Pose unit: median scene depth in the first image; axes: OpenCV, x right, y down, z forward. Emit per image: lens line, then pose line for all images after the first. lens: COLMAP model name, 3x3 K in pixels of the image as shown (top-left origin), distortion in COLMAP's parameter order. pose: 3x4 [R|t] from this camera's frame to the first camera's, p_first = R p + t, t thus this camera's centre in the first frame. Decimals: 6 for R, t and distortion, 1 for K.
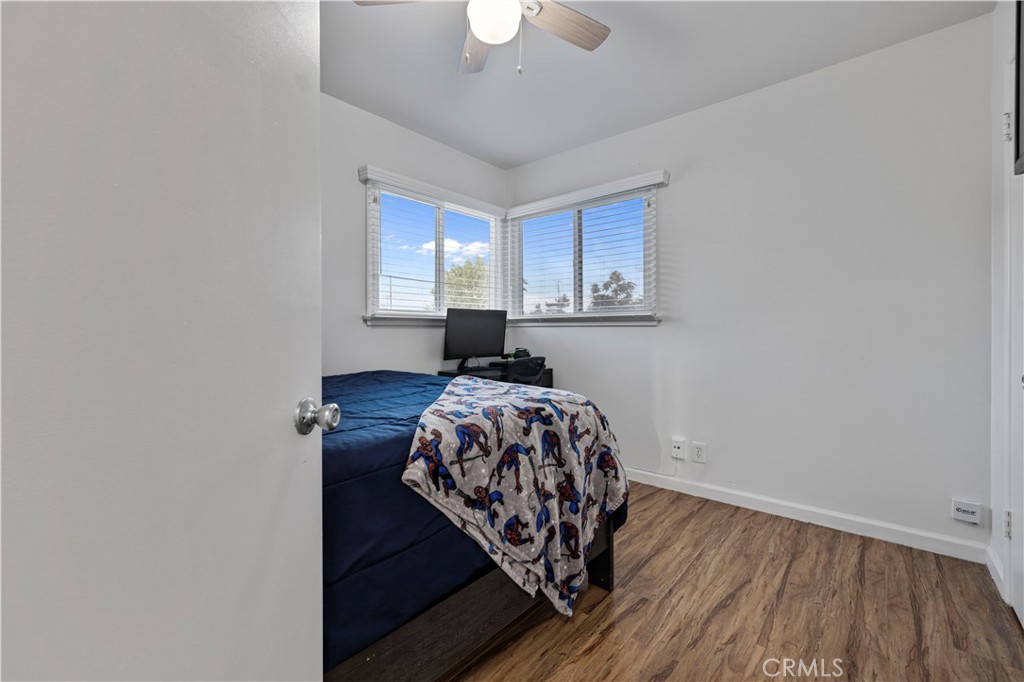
lens RADIAL K [[433.6, 0, 510.5], [0, 433.6, 343.0], [0, 0, 1]] dist [0.001512, -0.000157]
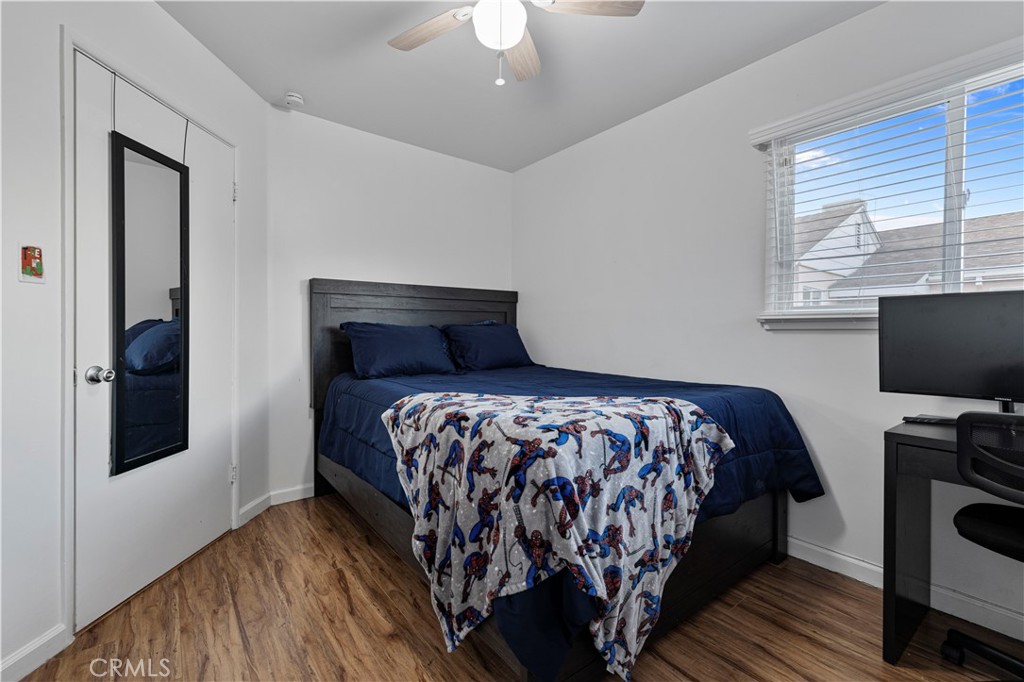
lens RADIAL K [[440.1, 0, 508.7], [0, 440.1, 337.7], [0, 0, 1]] dist [0.004110, 0.000104]
pose [[-0.216749, 0.013923, -0.976128, 0.889228], [-0.030884, 0.999300, 0.021111, -0.045191], [0.975739, 0.034723, -0.216167, 1.151083]]
